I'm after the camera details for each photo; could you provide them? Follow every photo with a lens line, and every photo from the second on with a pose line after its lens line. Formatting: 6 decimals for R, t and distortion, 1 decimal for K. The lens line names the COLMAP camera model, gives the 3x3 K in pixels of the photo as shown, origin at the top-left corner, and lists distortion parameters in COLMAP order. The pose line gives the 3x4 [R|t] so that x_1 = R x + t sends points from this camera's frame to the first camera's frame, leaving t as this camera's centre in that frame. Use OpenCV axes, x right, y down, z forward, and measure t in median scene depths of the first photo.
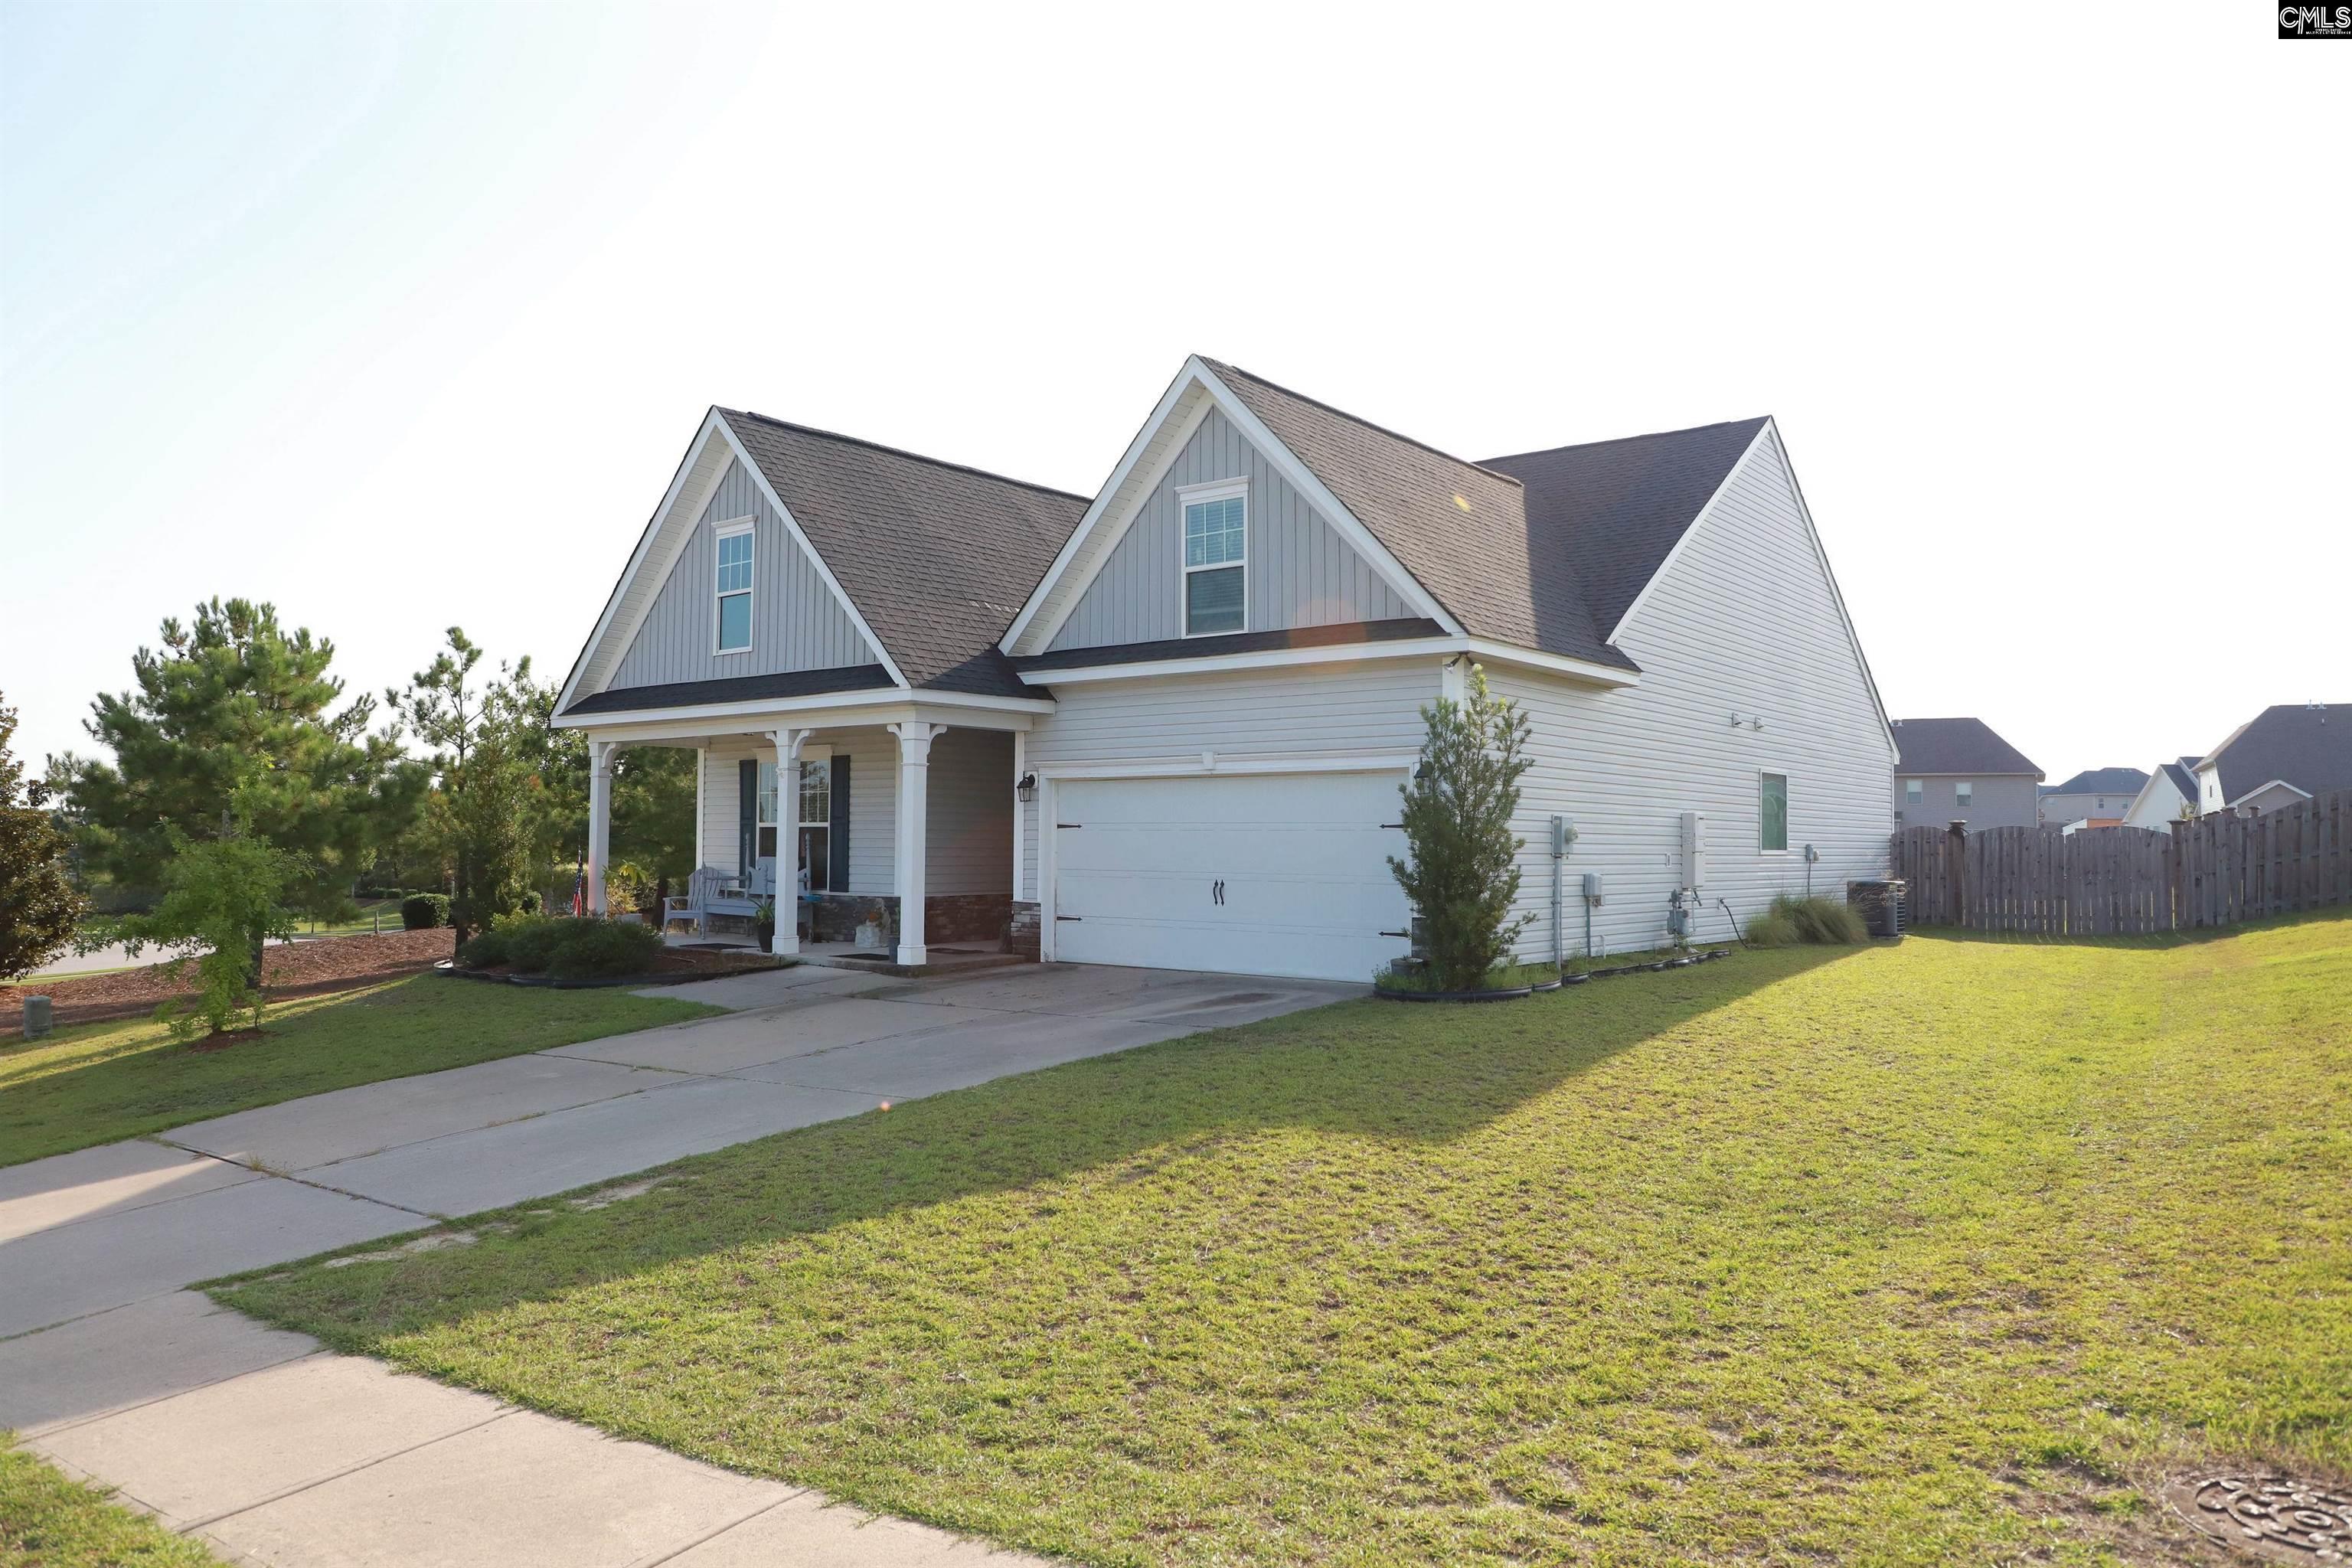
lens RADIAL K [[1625.7, 0, 1172.7], [0, 1625.7, 789.5], [0, 0, 1]] dist [-0.063527, 0.021525]
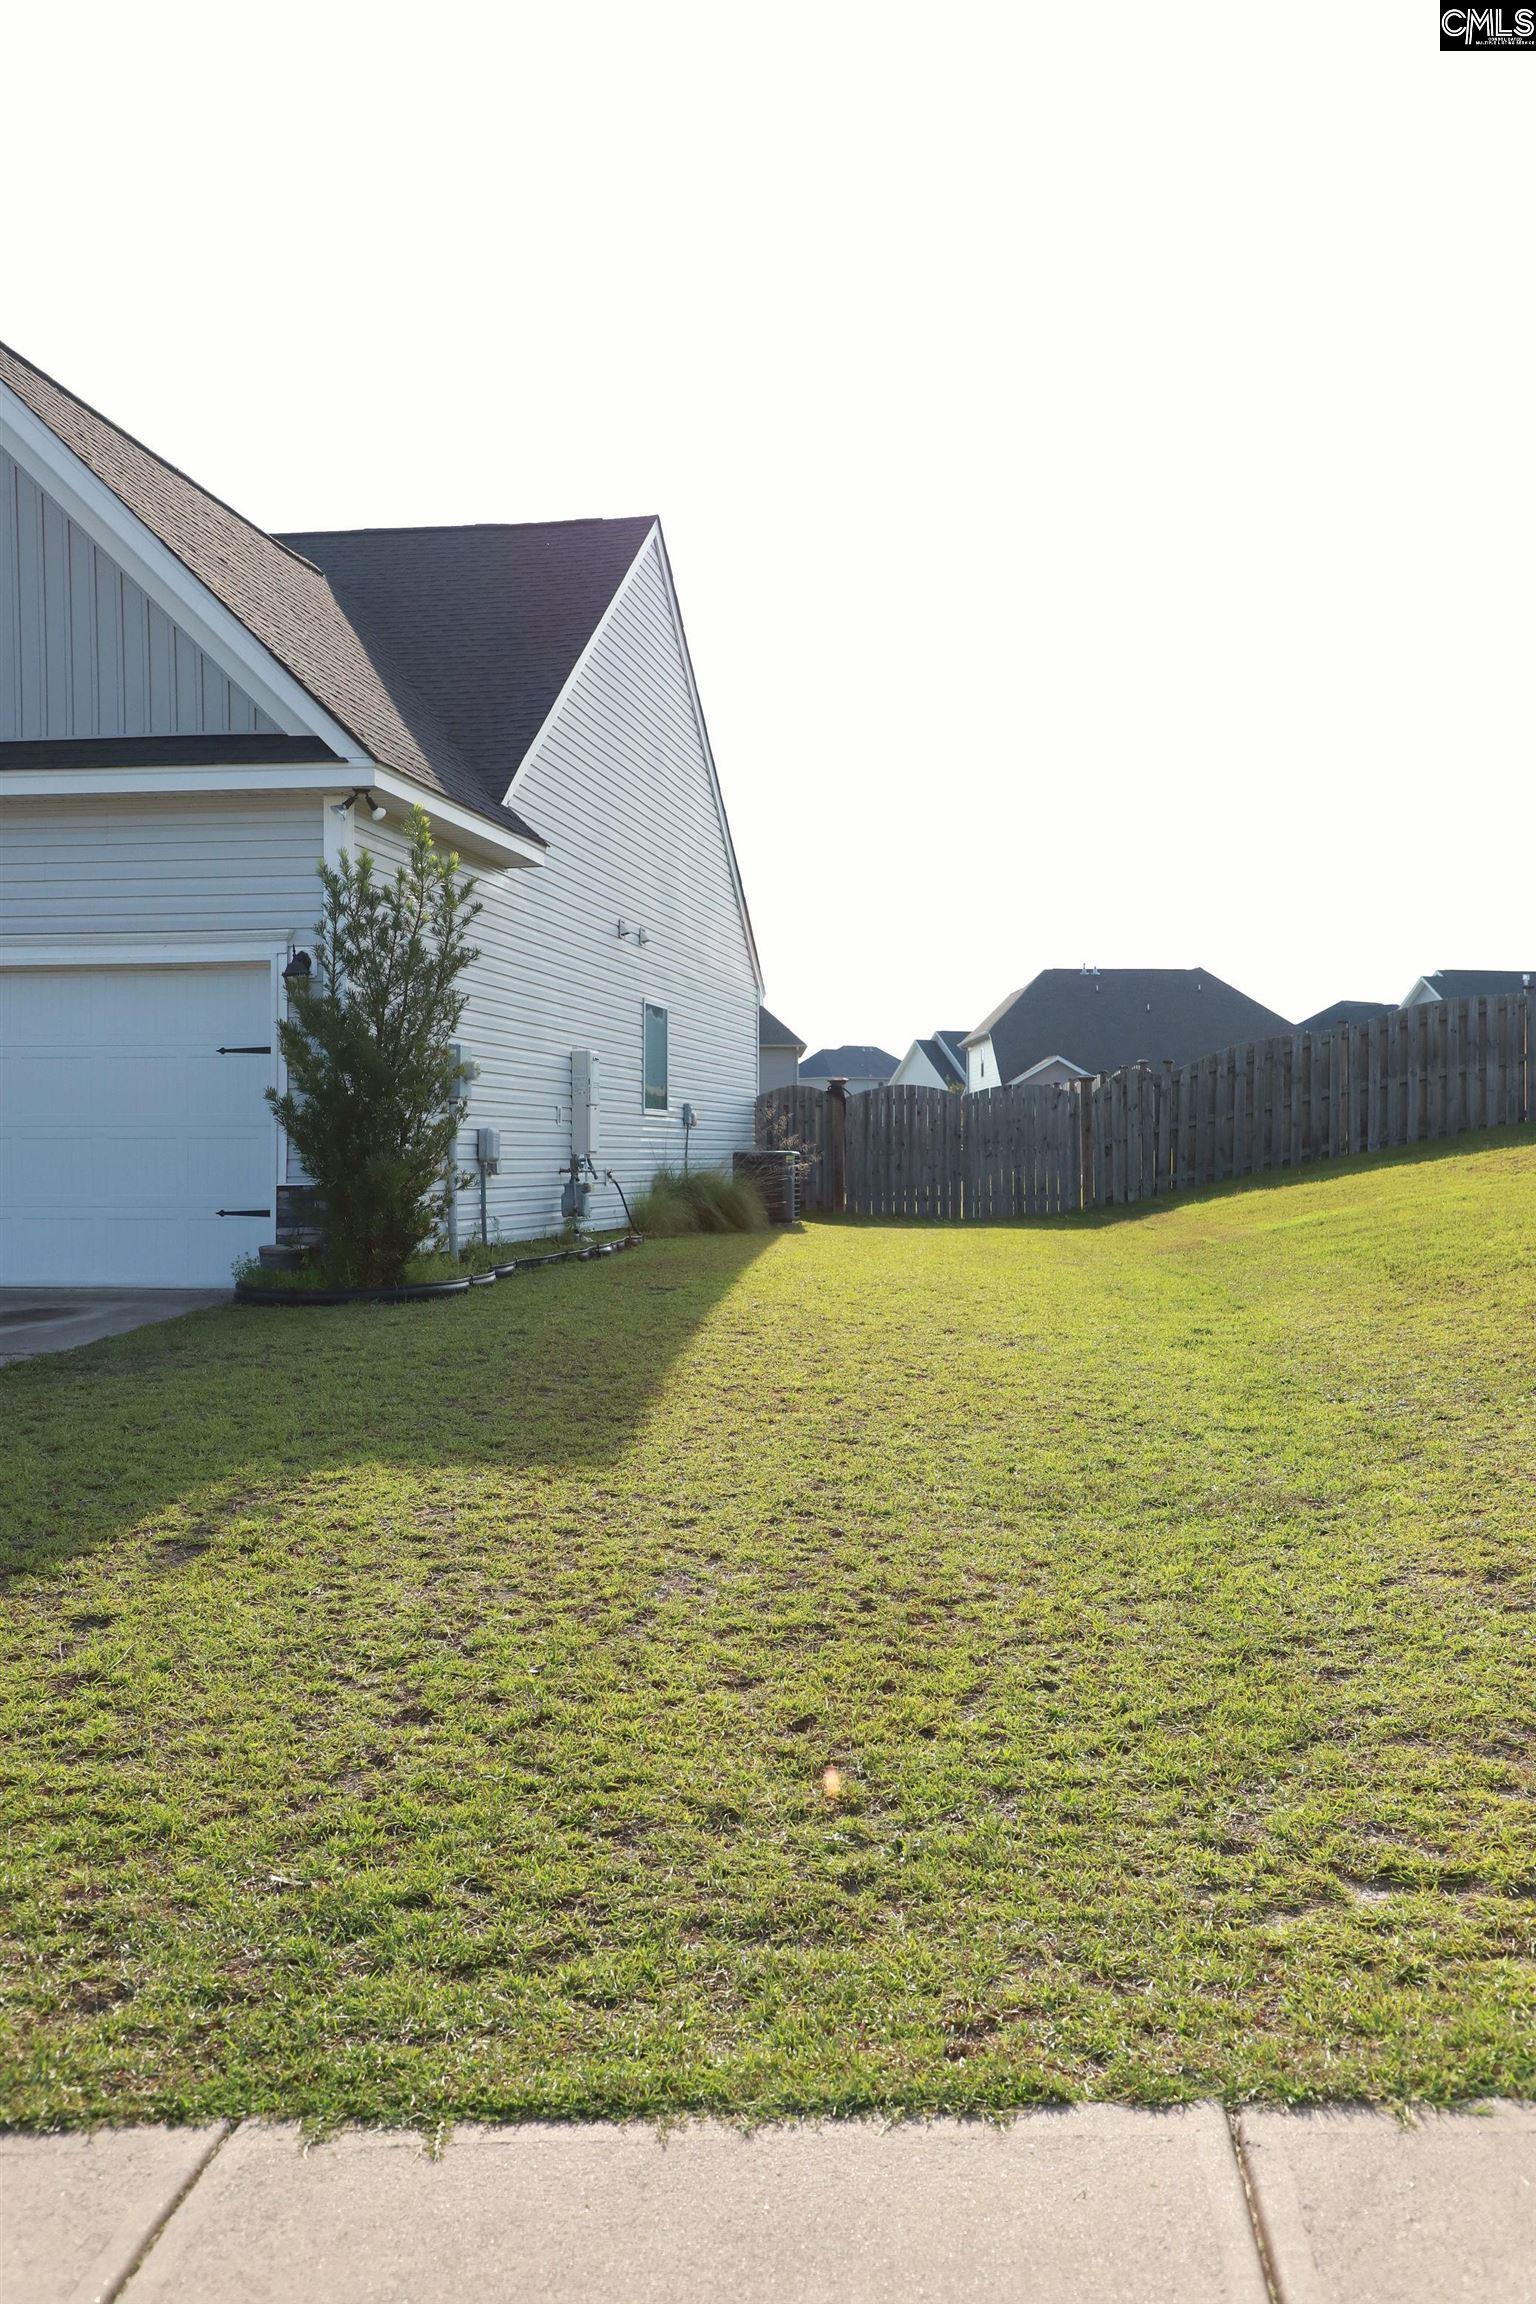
lens RADIAL K [[2246.4, 0, 772.2], [0, 2246.4, 1162.3], [0, 0, 1]] dist [0.058187, 0.000000]
pose [[0.872393, -0.012341, 0.488650, -0.138079], [-0.006896, 0.999271, 0.037548, 0.035500], [-0.488757, -0.036126, 0.871672, 0.100285]]
